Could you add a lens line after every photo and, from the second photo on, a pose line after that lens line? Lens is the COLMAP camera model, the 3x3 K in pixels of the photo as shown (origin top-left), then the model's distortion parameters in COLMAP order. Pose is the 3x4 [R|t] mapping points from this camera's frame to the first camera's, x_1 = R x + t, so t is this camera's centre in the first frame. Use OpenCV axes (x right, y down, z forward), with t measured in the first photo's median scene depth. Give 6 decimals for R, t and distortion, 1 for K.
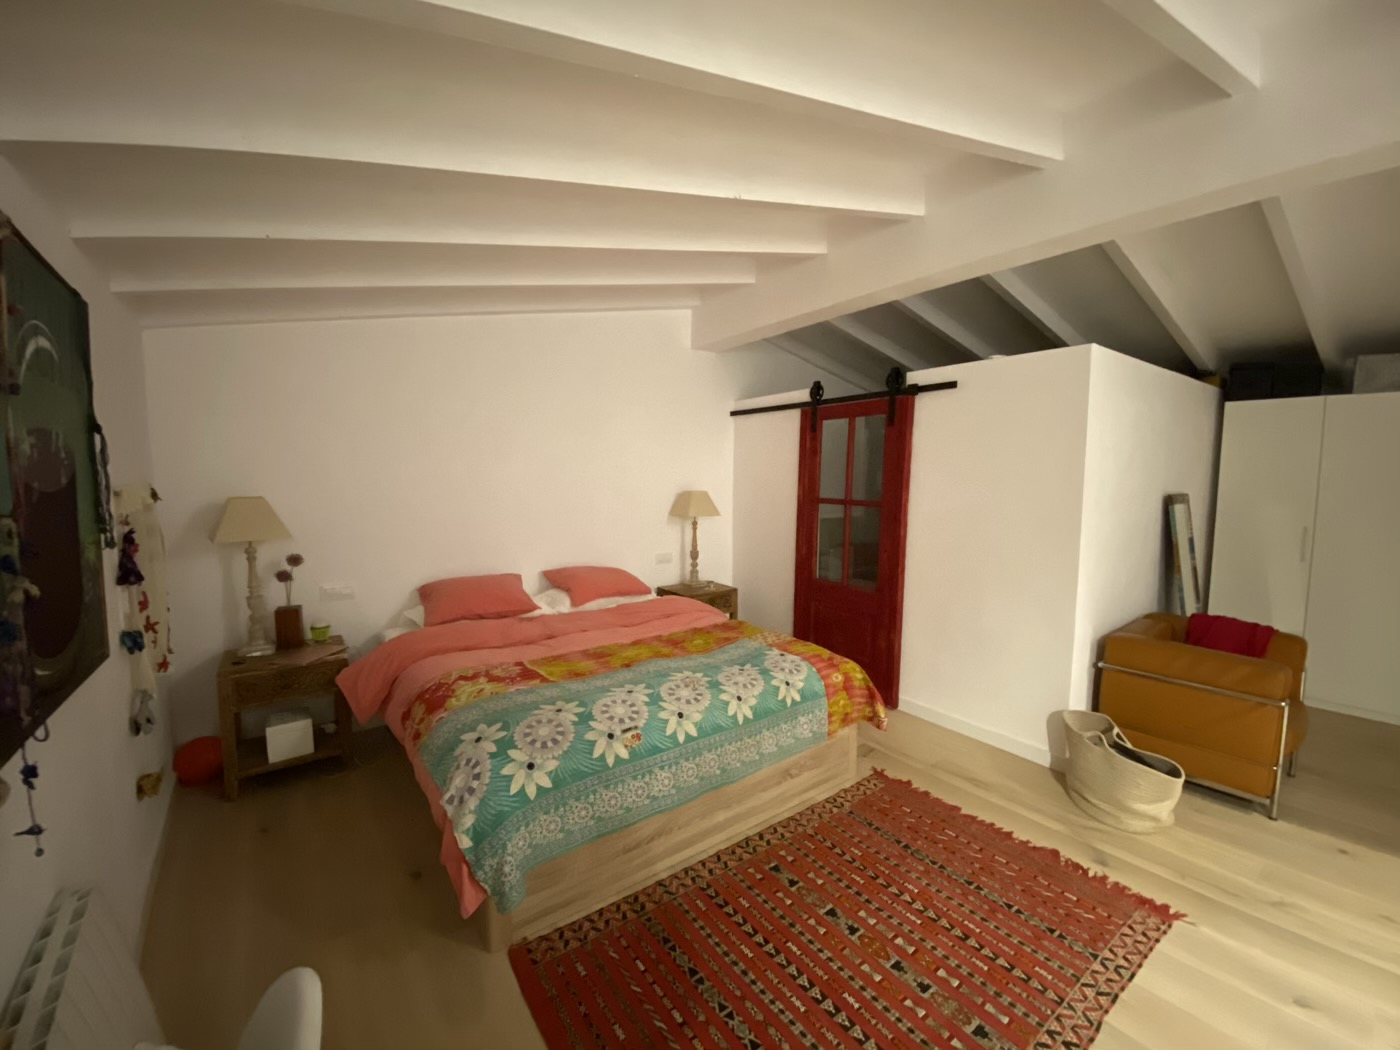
lens RADIAL K [[566.5, 0, 698.7], [0, 566.5, 525.9], [0, 0, 1]] dist [0.004068, -0.005097]
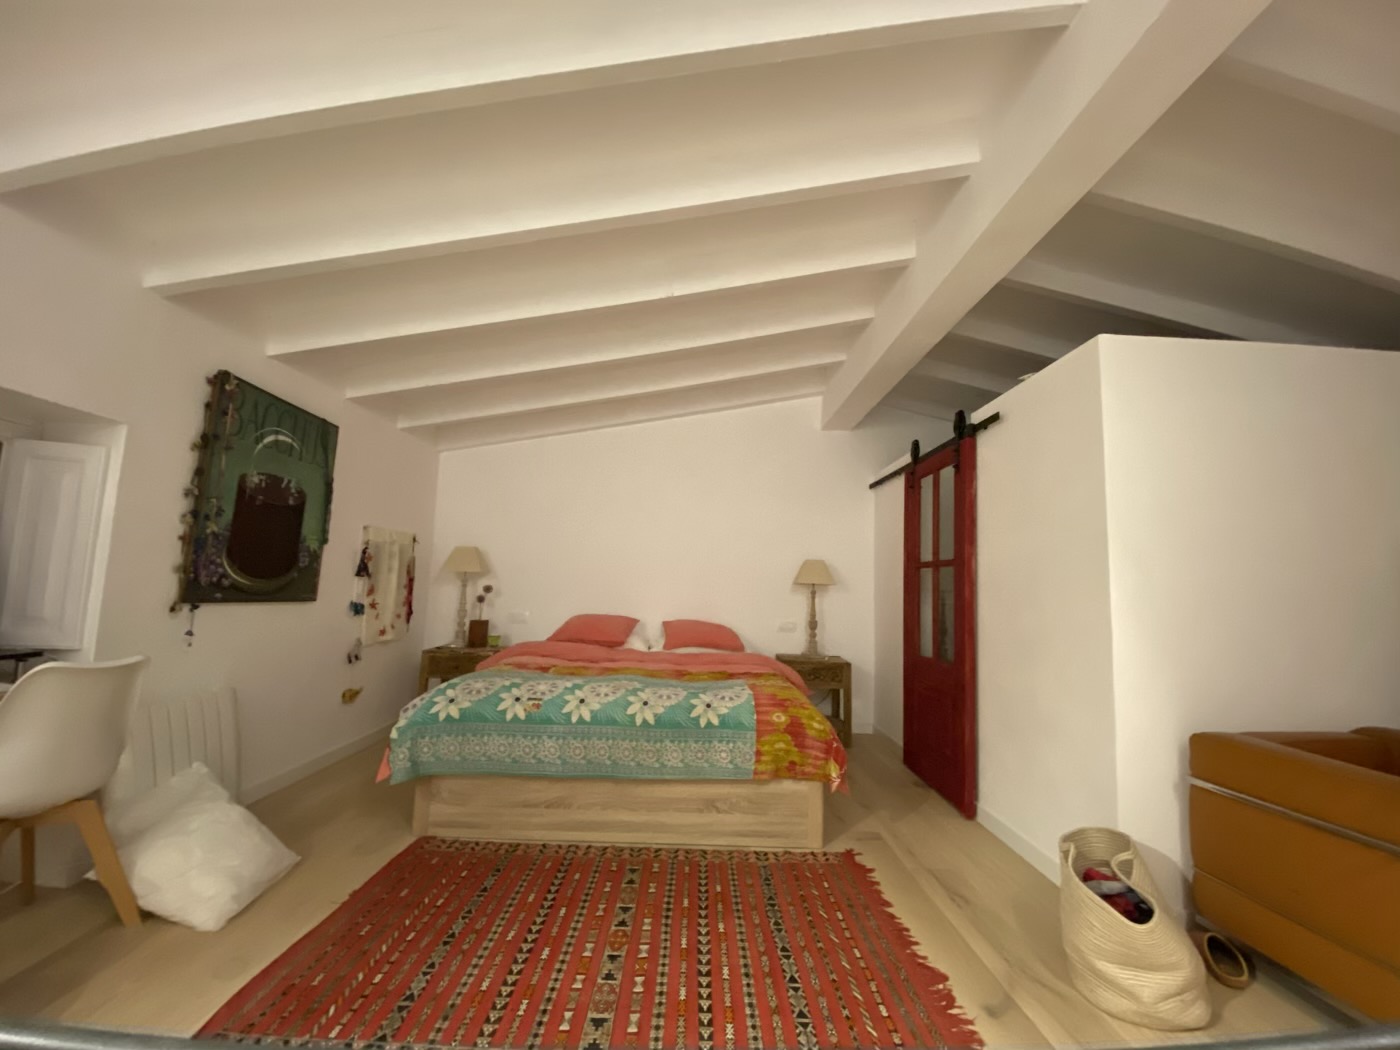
lens RADIAL K [[566.5, 0, 698.6], [0, 566.5, 523.0], [0, 0, 1]] dist [0.004068, -0.005097]
pose [[0.813206, -0.042870, -0.580395, 0.748964], [-0.084232, 0.978112, -0.190266, 0.149245], [0.575848, 0.203614, 0.791796, 0.105169]]
